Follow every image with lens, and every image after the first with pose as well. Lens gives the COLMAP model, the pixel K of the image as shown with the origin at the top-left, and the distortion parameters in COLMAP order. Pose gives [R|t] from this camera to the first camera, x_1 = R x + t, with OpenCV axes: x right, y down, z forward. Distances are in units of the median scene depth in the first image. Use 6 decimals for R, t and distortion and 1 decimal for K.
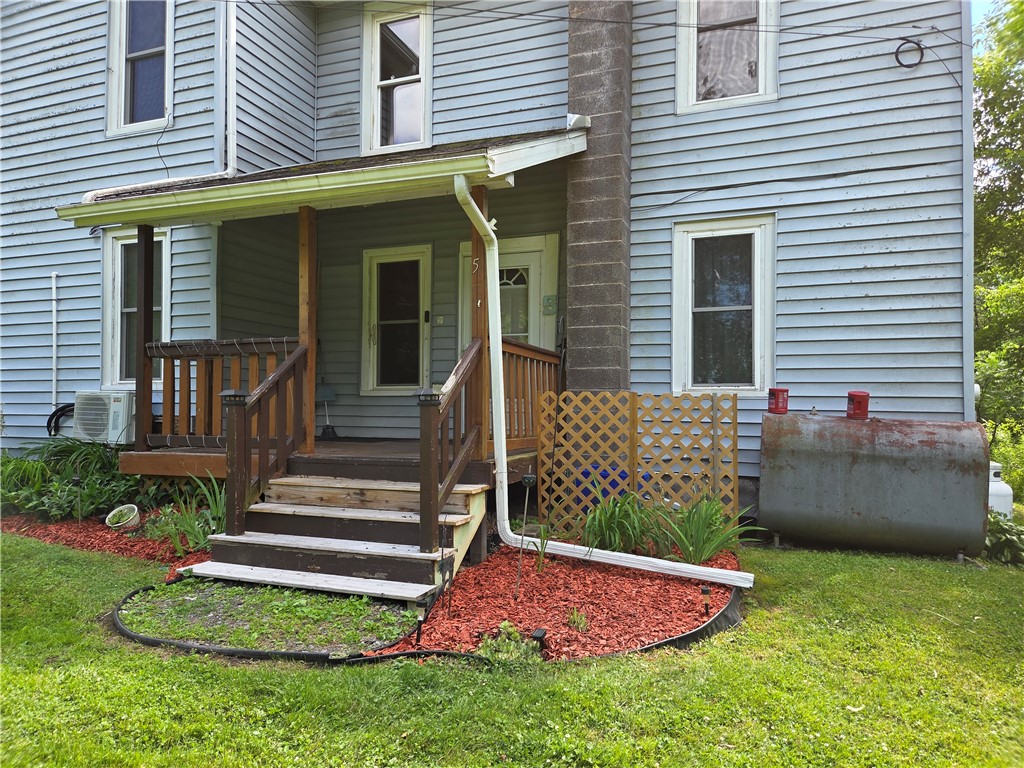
lens RADIAL K [[682.4, 0, 519.6], [0, 682.4, 389.7], [0, 0, 1]] dist [0.069953, -0.056174]
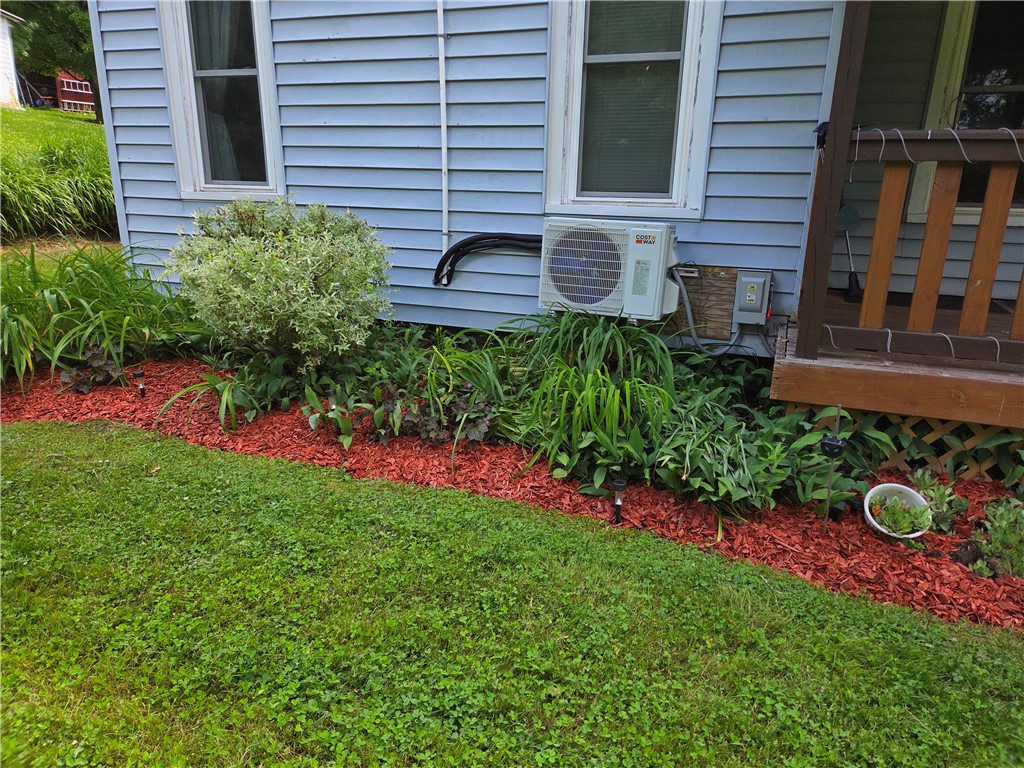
lens RADIAL K [[682.4, 0, 523.1], [0, 682.4, 387.5], [0, 0, 1]] dist [0.069953, -0.056174]
pose [[0.999769, 0.020937, 0.004809, -0.701304], [-0.021416, 0.953725, 0.299916, -0.035267], [0.001693, -0.299949, 0.953954, 0.465676]]
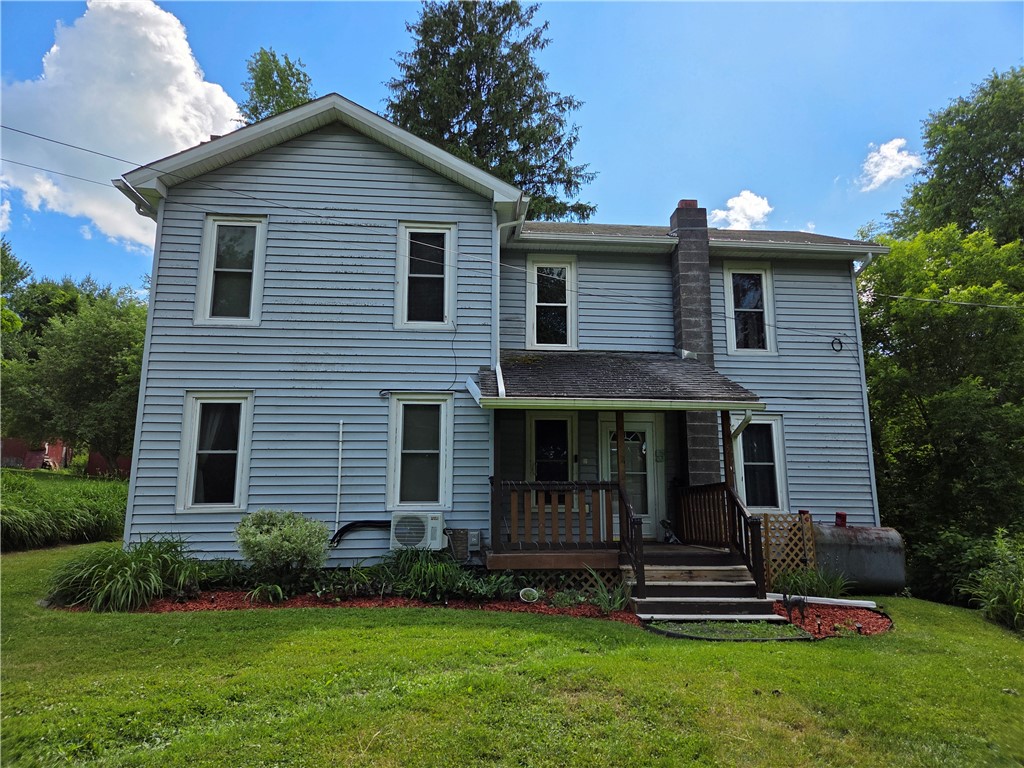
lens RADIAL K [[682.4, 0, 517.4], [0, 682.4, 376.6], [0, 0, 1]] dist [0.069953, -0.056174]
pose [[0.903686, 0.075395, 0.421505, -1.079131], [-0.005394, 0.986303, -0.164855, -0.043259], [-0.428161, 0.146704, 0.891715, -0.381277]]
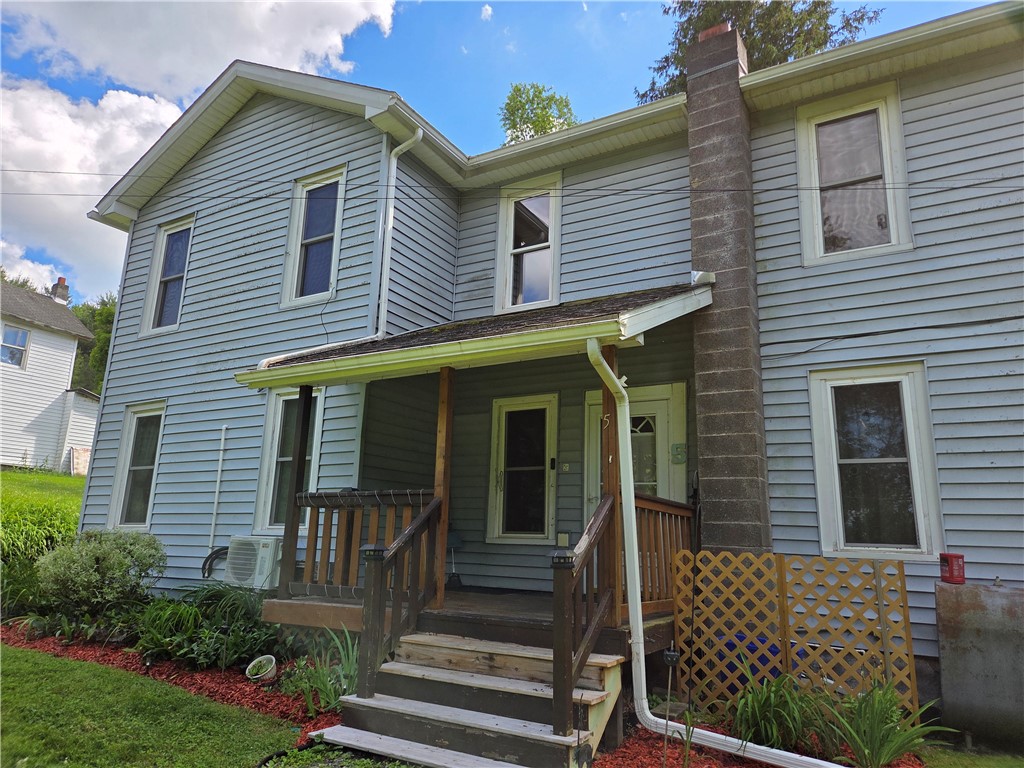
lens RADIAL K [[682.4, 0, 517.7], [0, 682.4, 377.5], [0, 0, 1]] dist [0.069953, -0.056174]
pose [[0.985253, -0.017827, -0.170171, -0.015936], [-0.018352, 0.977810, -0.208690, -0.024237], [0.170115, 0.208735, 0.963063, -0.005620]]
